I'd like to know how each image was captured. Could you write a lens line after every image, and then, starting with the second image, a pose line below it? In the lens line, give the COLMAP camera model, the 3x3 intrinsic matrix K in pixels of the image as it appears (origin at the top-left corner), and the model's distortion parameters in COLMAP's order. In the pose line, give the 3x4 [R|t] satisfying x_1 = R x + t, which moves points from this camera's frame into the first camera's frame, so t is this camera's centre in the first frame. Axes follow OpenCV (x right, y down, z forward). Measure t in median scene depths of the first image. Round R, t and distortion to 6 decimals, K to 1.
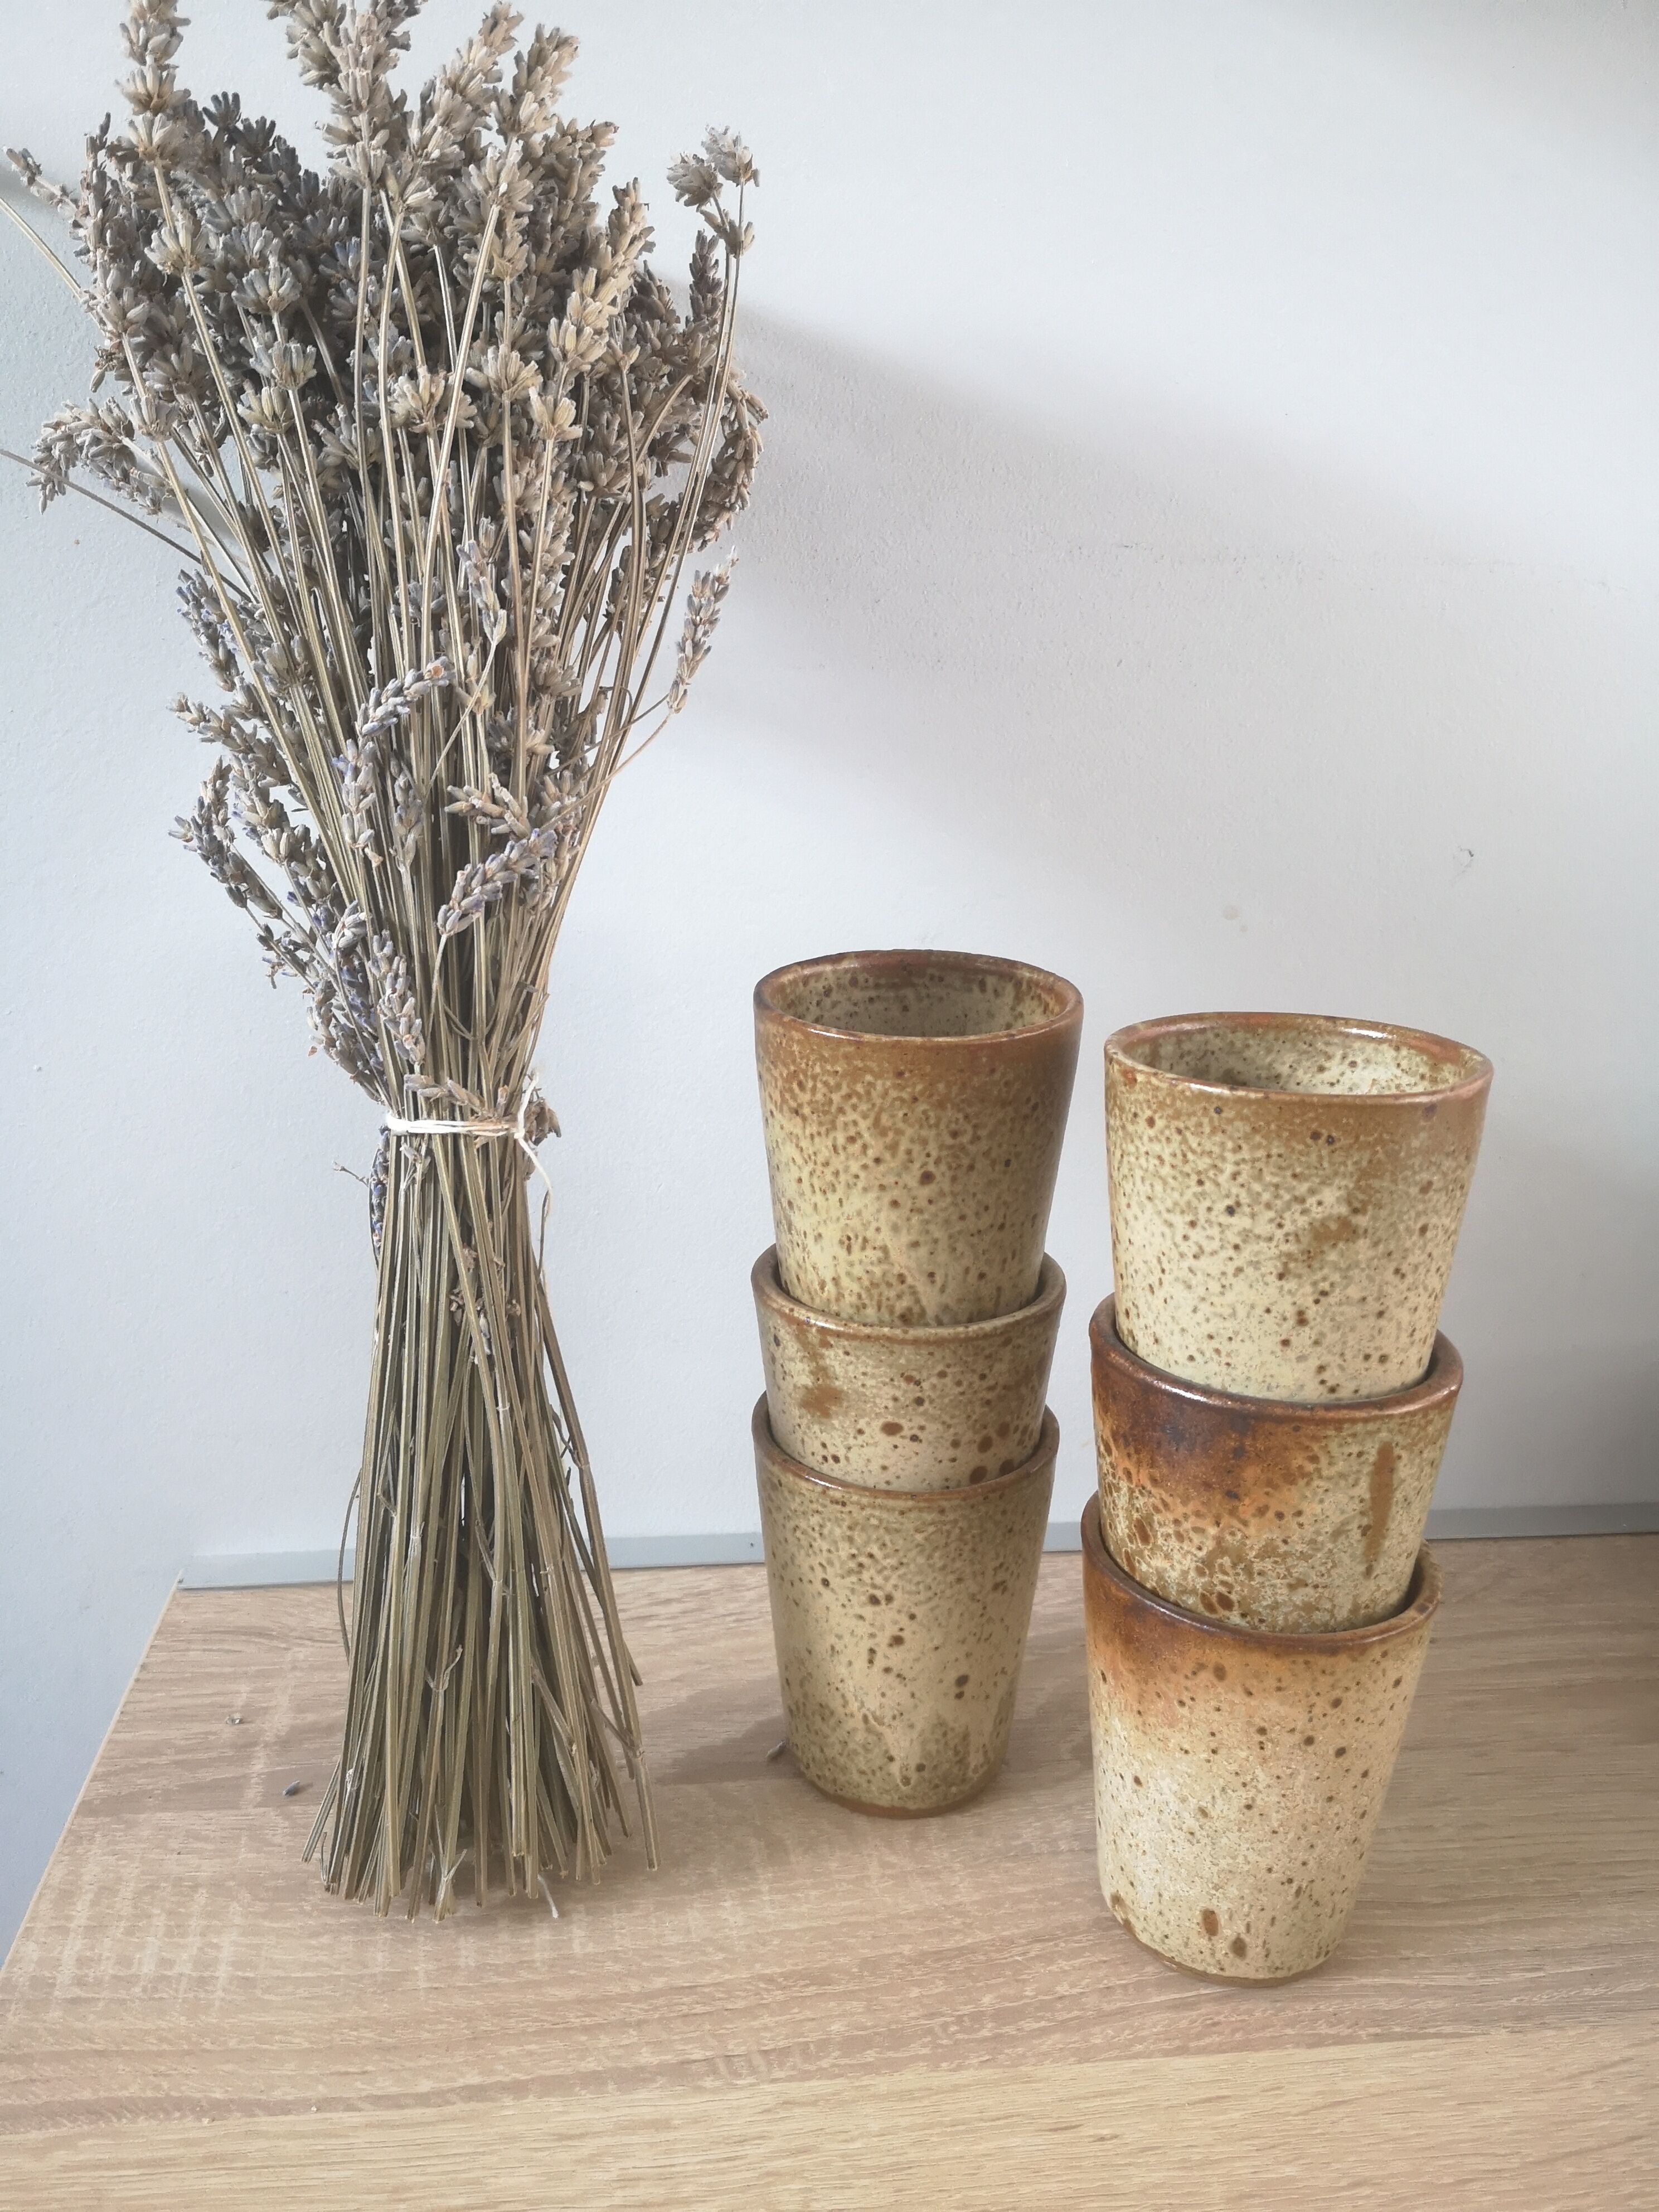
lens RADIAL K [[1802.7, 0, 827.0], [0, 1802.7, 1148.0], [0, 0, 1]] dist [0.049756, -0.071504]
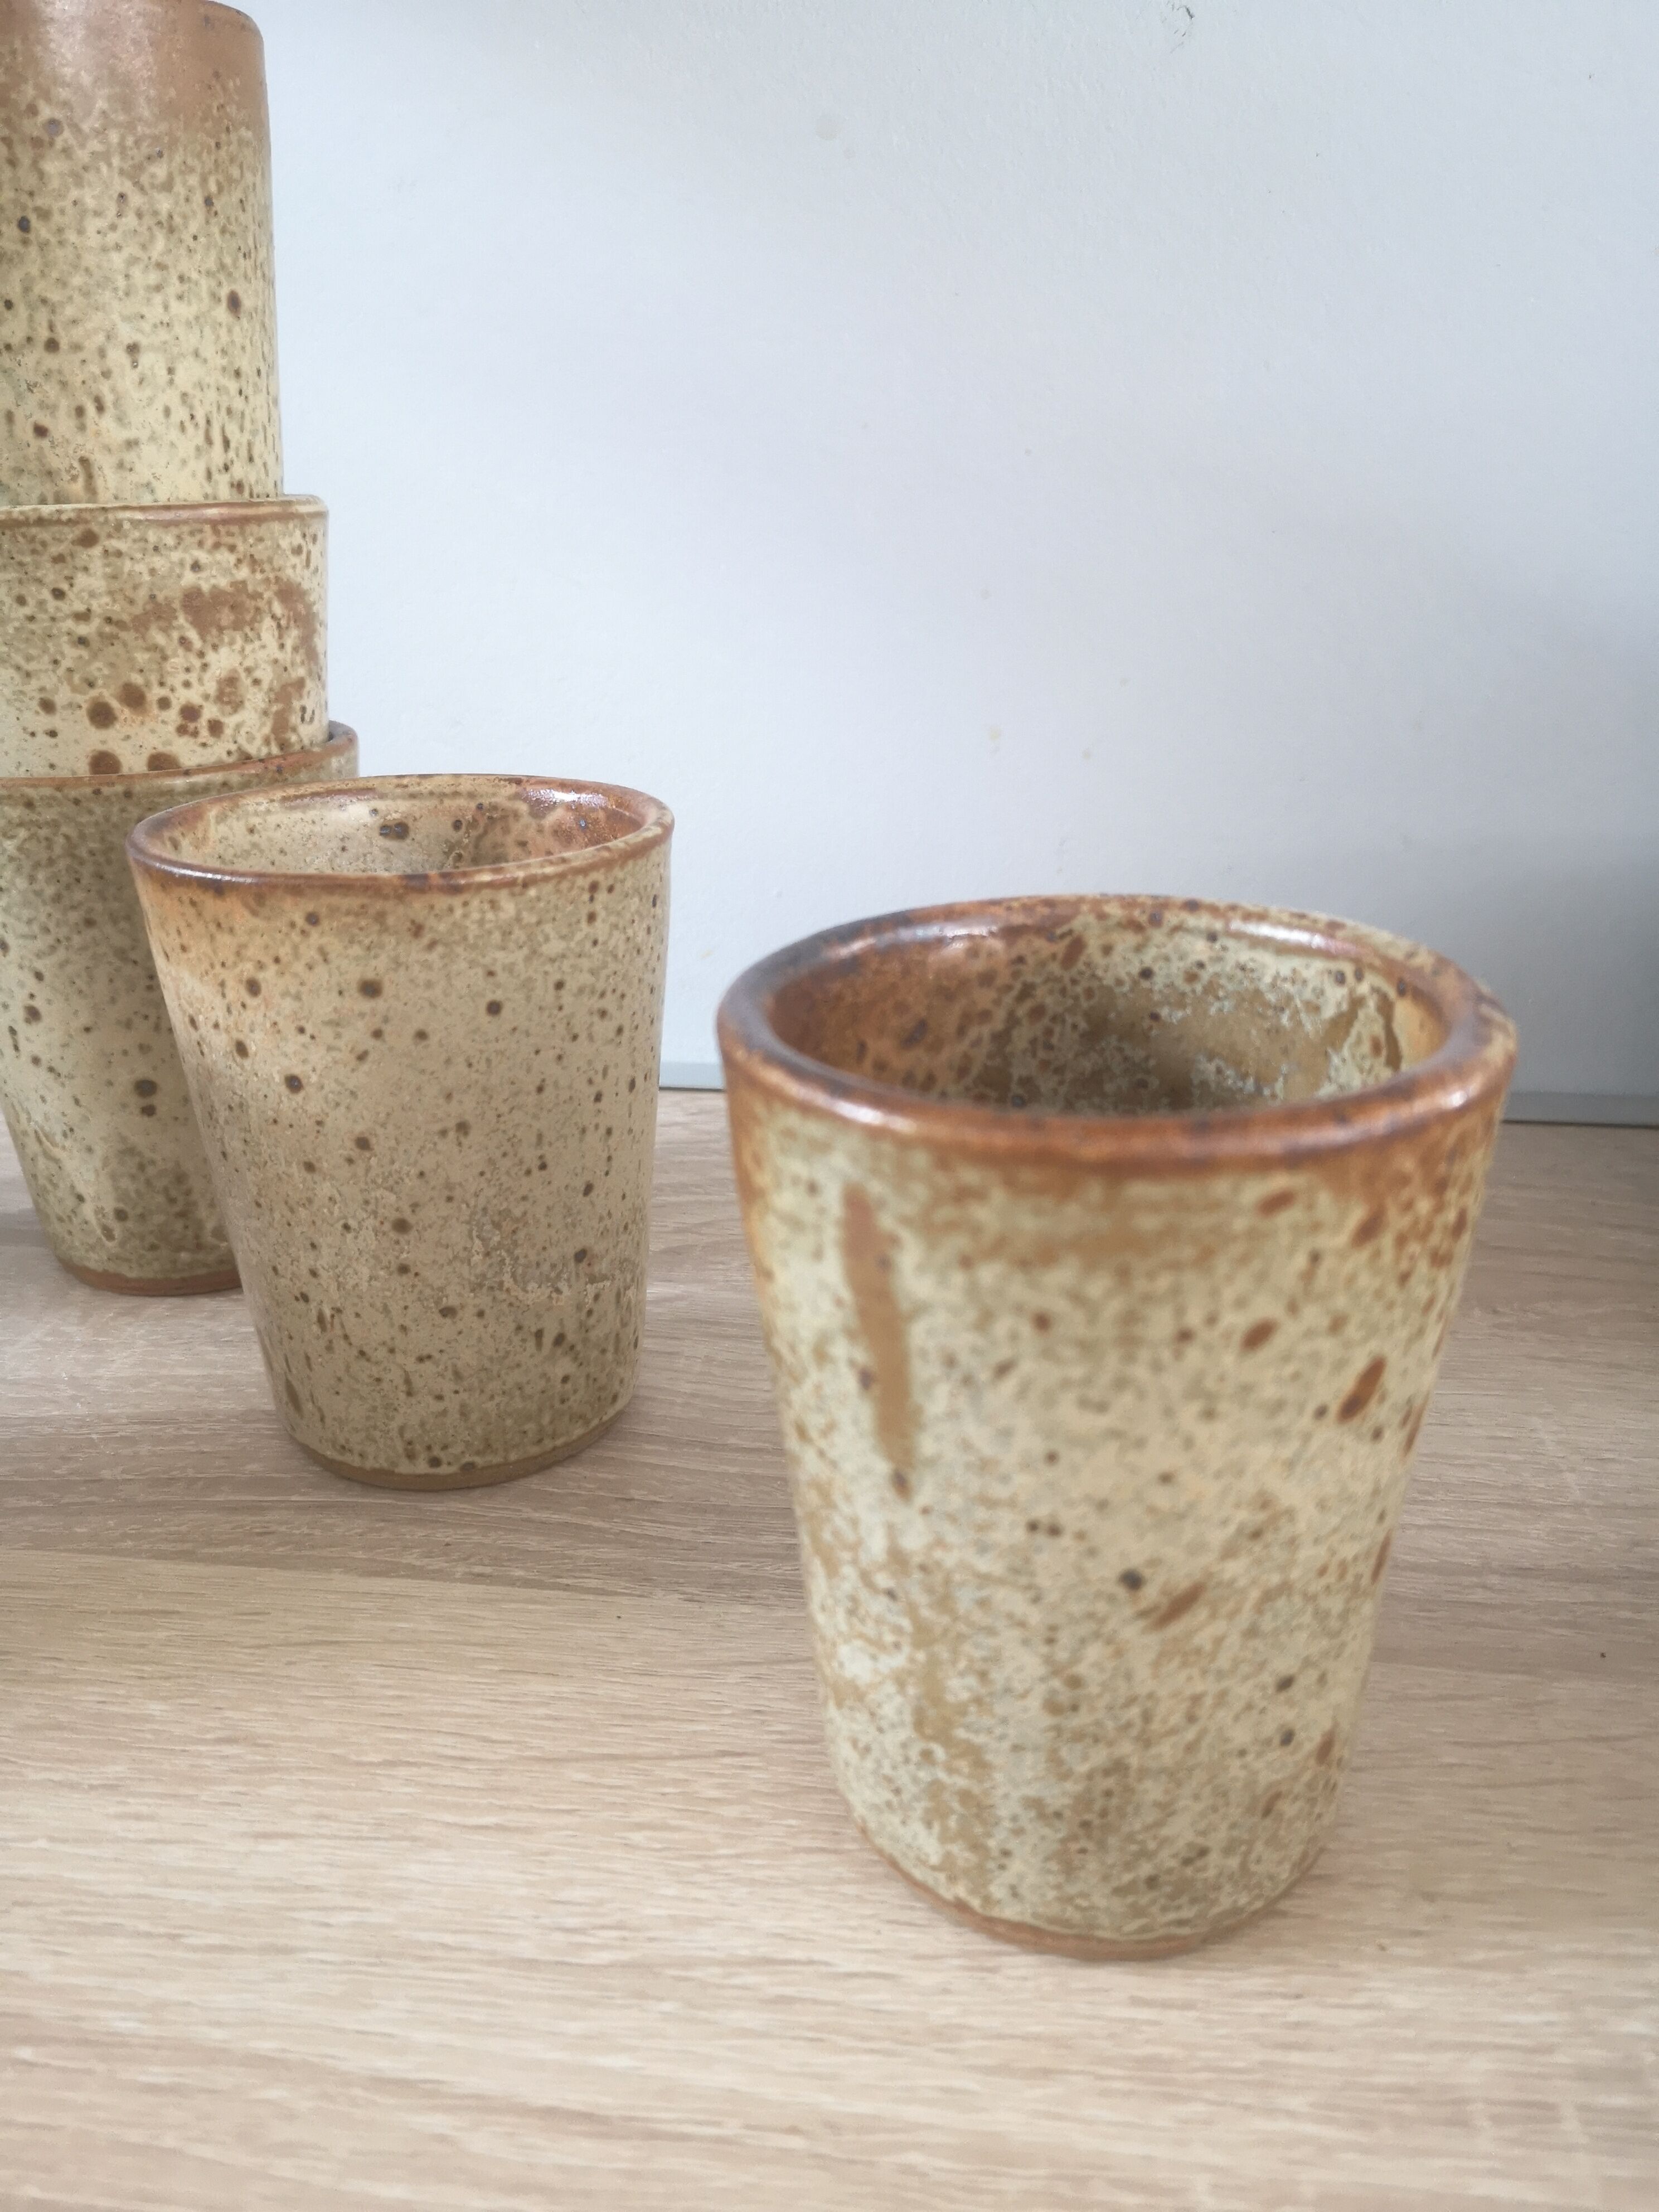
lens RADIAL K [[1802.7, 0, 827.0], [0, 1802.7, 1148.0], [0, 0, 1]] dist [0.049756, -0.071504]
pose [[0.969376, 0.061185, -0.237838, 0.557112], [-0.044590, 0.996220, 0.074545, 0.278706], [0.241500, -0.061657, 0.968440, 0.410795]]
